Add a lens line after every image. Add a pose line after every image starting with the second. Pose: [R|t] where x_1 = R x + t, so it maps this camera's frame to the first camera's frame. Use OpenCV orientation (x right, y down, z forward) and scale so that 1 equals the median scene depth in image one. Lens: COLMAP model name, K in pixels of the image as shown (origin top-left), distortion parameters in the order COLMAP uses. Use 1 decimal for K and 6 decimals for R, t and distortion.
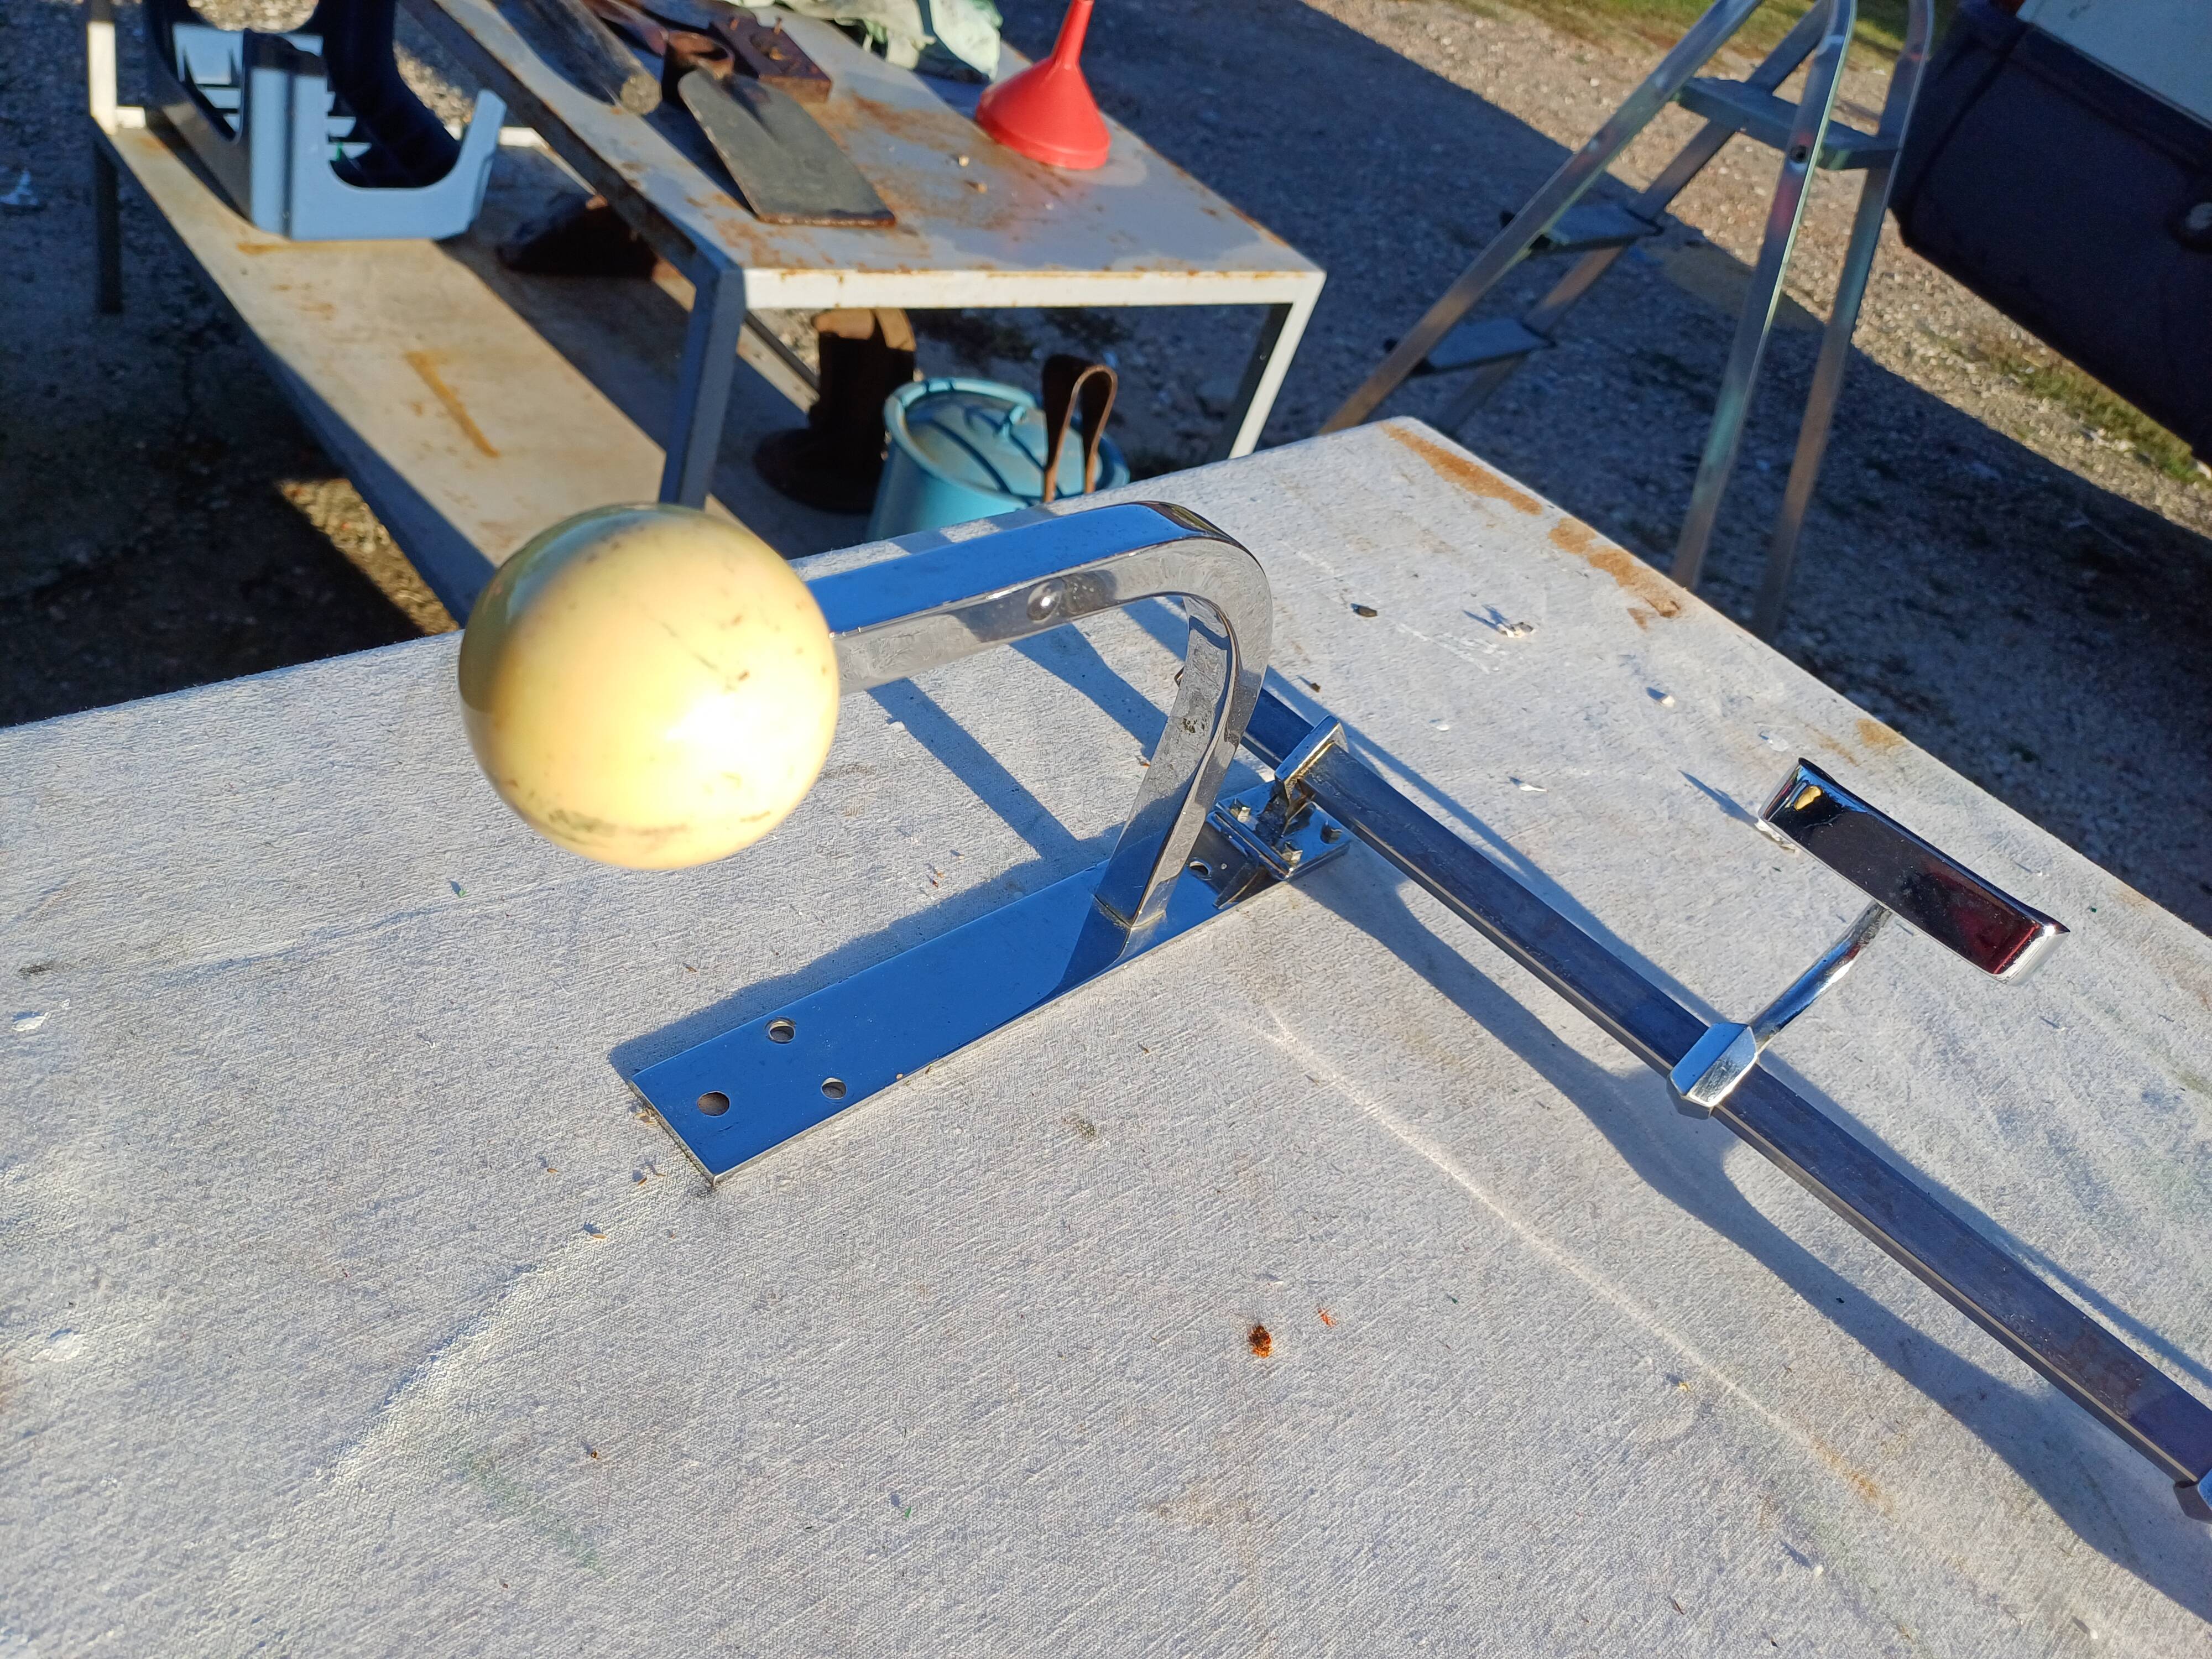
lens RADIAL K [[1660.2, 0, 1101.7], [0, 1660.2, 824.6], [0, 0, 1]] dist [0.055459, -0.051616]
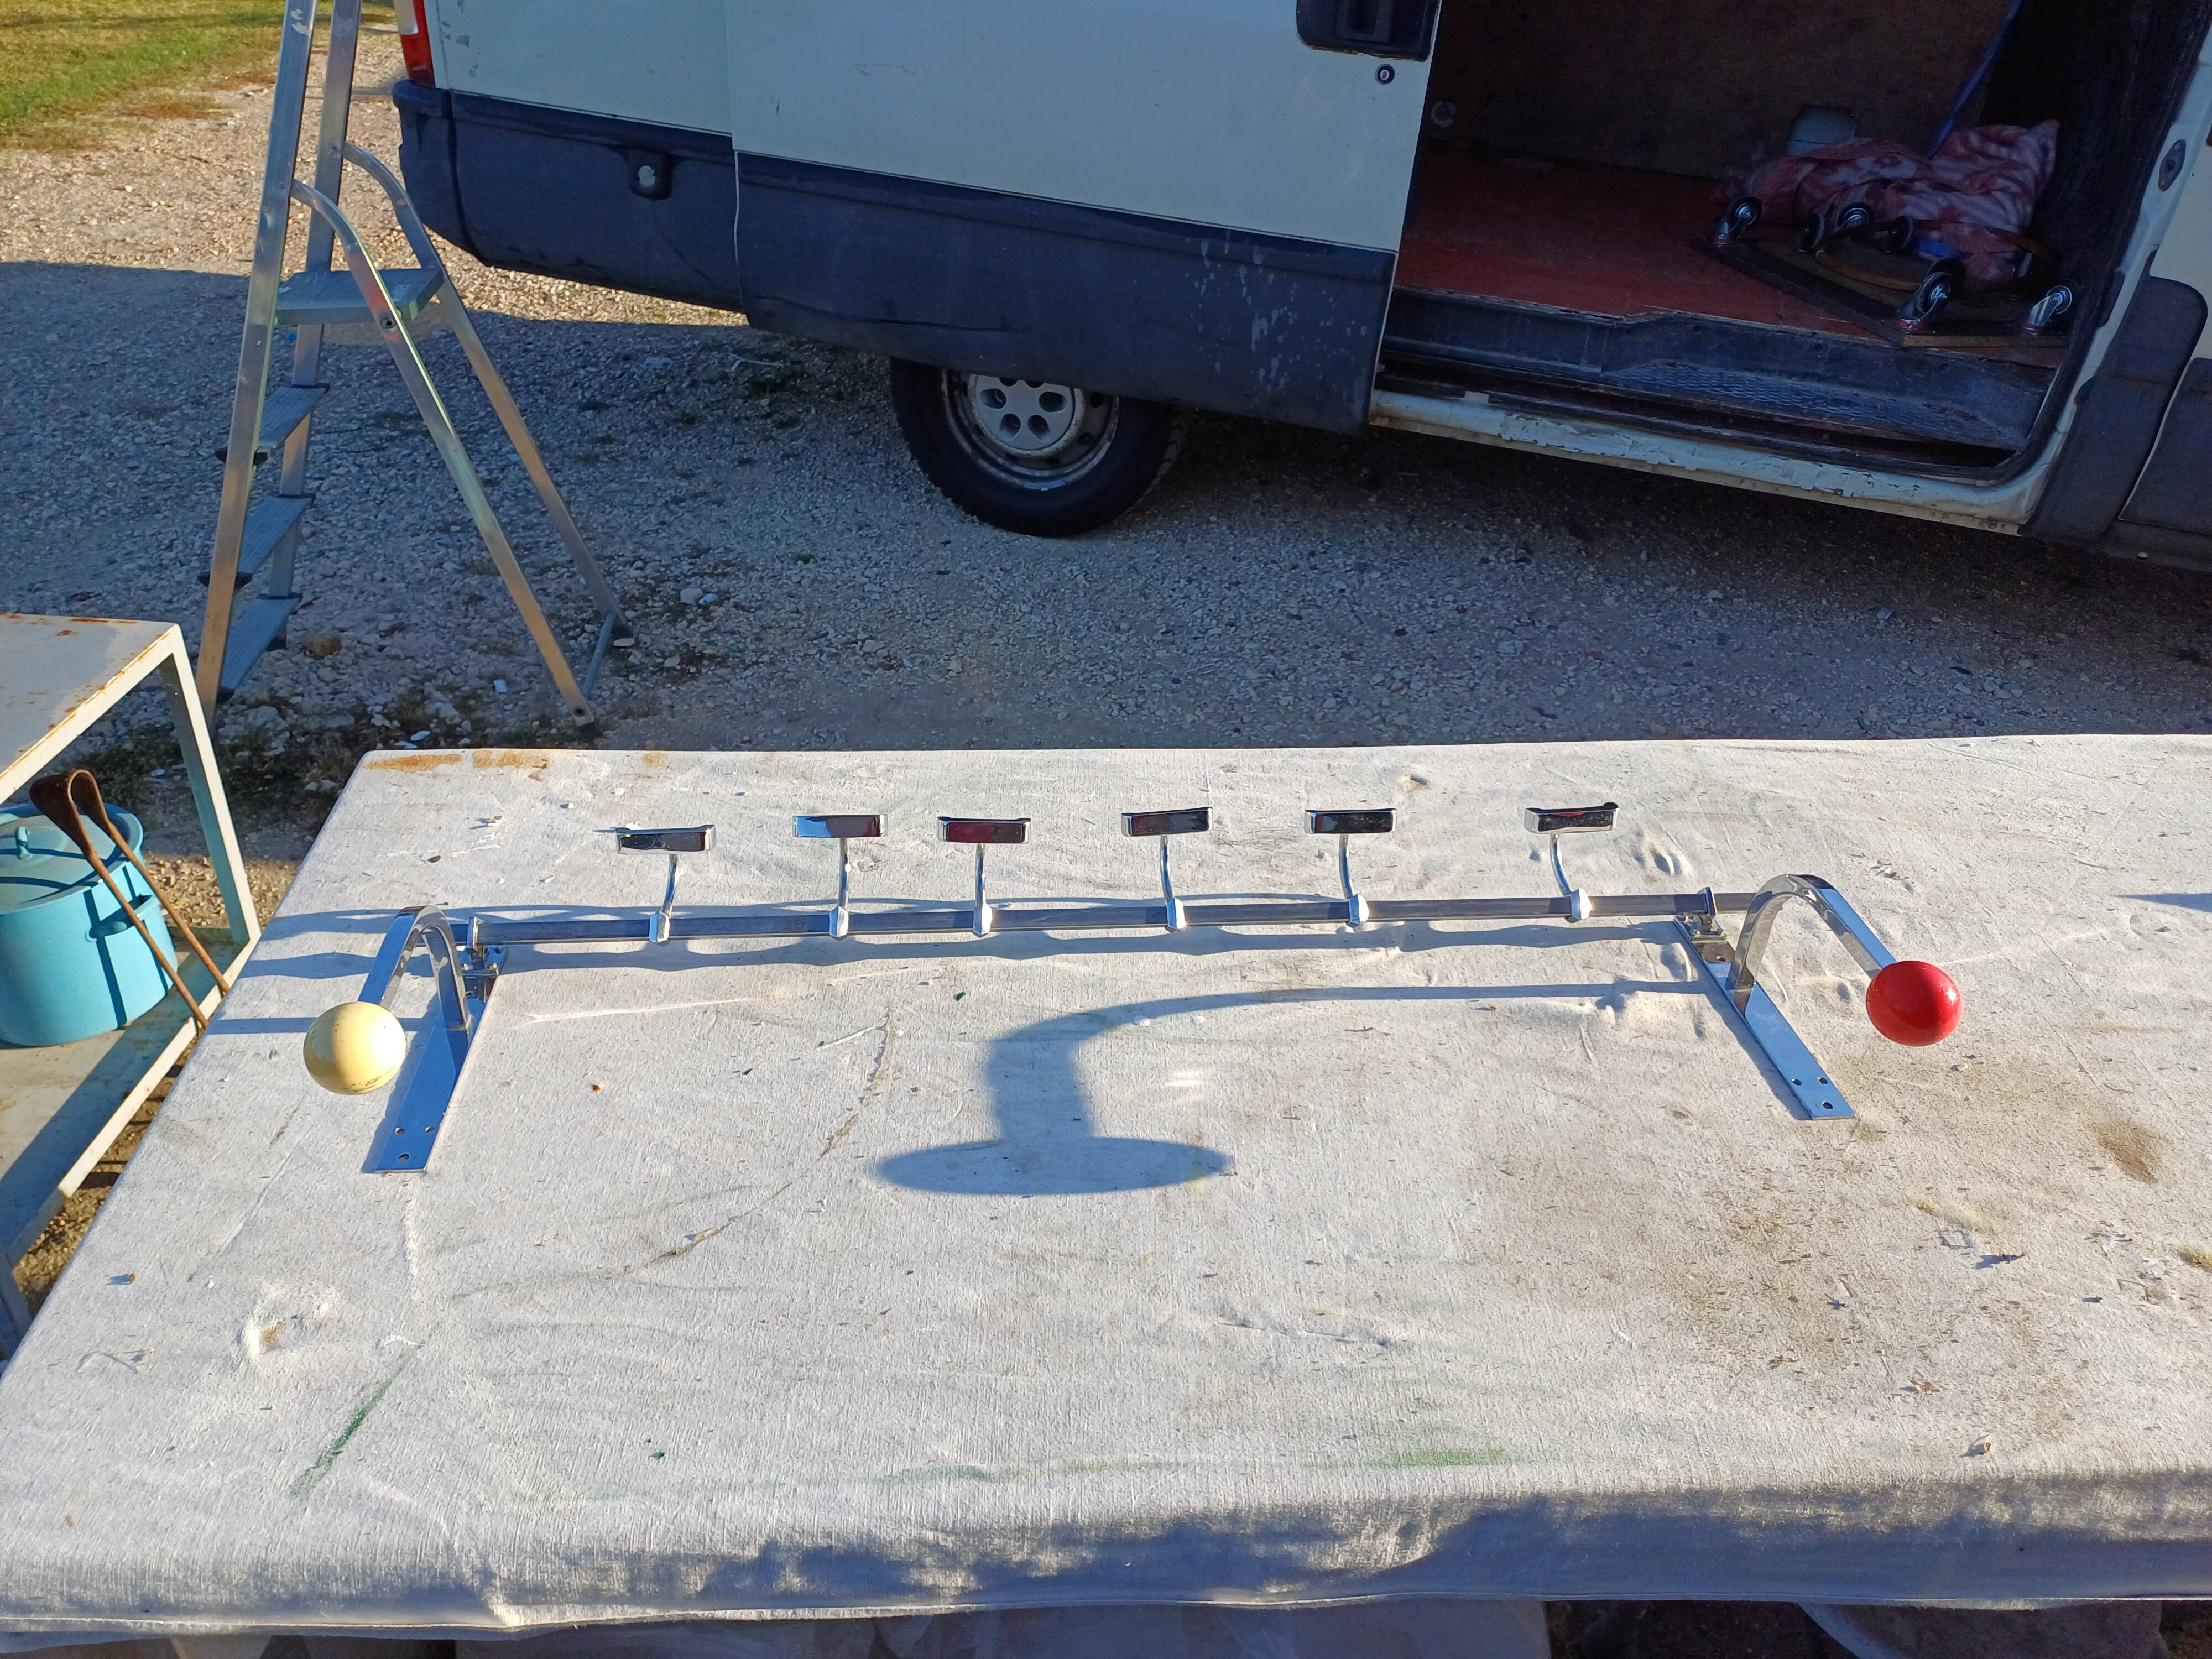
lens RADIAL K [[1660.2, 0, 1097.8], [0, 1660.2, 818.2], [0, 0, 1]] dist [0.055459, -0.051616]
pose [[0.645509, -0.620884, 0.444771, -0.204561], [0.594248, 0.774120, 0.218192, -0.117981], [-0.479778, 0.123459, 0.868660, -1.218910]]
